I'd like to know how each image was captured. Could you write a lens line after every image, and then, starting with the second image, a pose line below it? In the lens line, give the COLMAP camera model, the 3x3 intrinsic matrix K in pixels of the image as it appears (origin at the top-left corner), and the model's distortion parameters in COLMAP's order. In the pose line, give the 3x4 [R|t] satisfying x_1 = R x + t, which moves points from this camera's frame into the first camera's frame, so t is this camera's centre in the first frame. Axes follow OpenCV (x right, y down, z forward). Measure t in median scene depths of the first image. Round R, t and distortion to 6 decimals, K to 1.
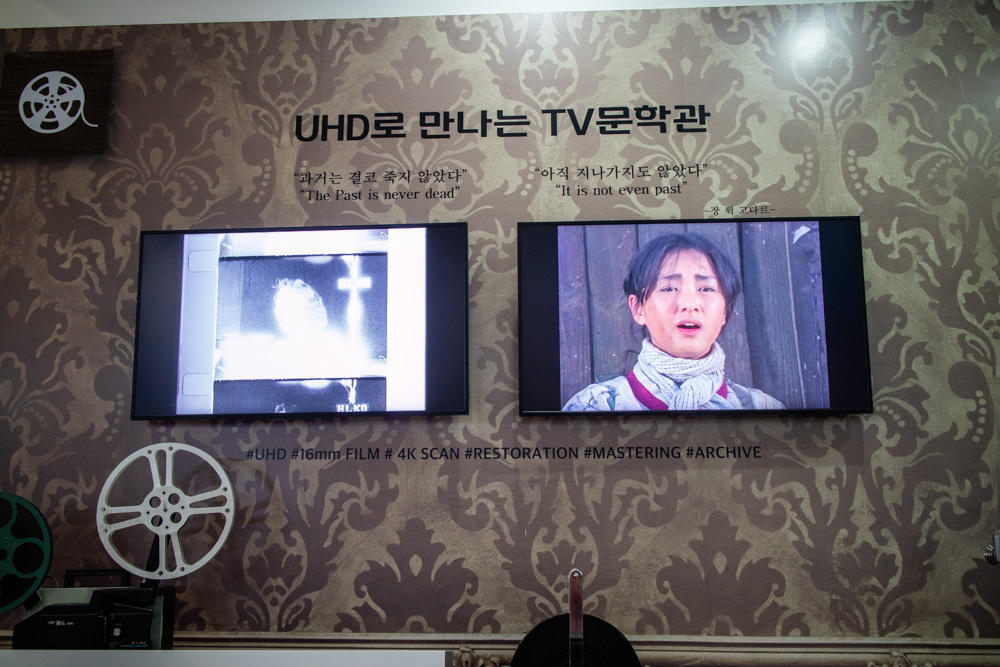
lens RADIAL K [[966.5, 0, 497.8], [0, 966.5, 333.0], [0, 0, 1]] dist [-0.000481, 0.000000]
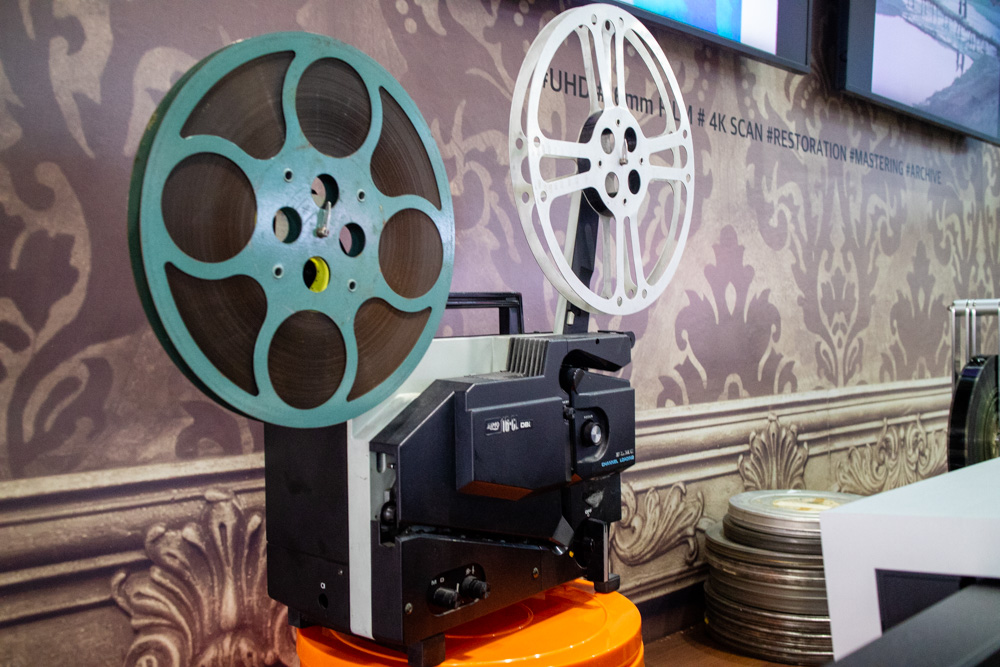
lens RADIAL K [[966.5, 0, 500.0], [0, 966.5, 332.5], [0, 0, 1]] dist [-0.000481, 0.000000]
pose [[0.672529, -0.014153, 0.739936, -0.661408], [-0.149773, 0.976526, 0.154807, 0.186058], [-0.724757, -0.214935, 0.654622, 0.686974]]
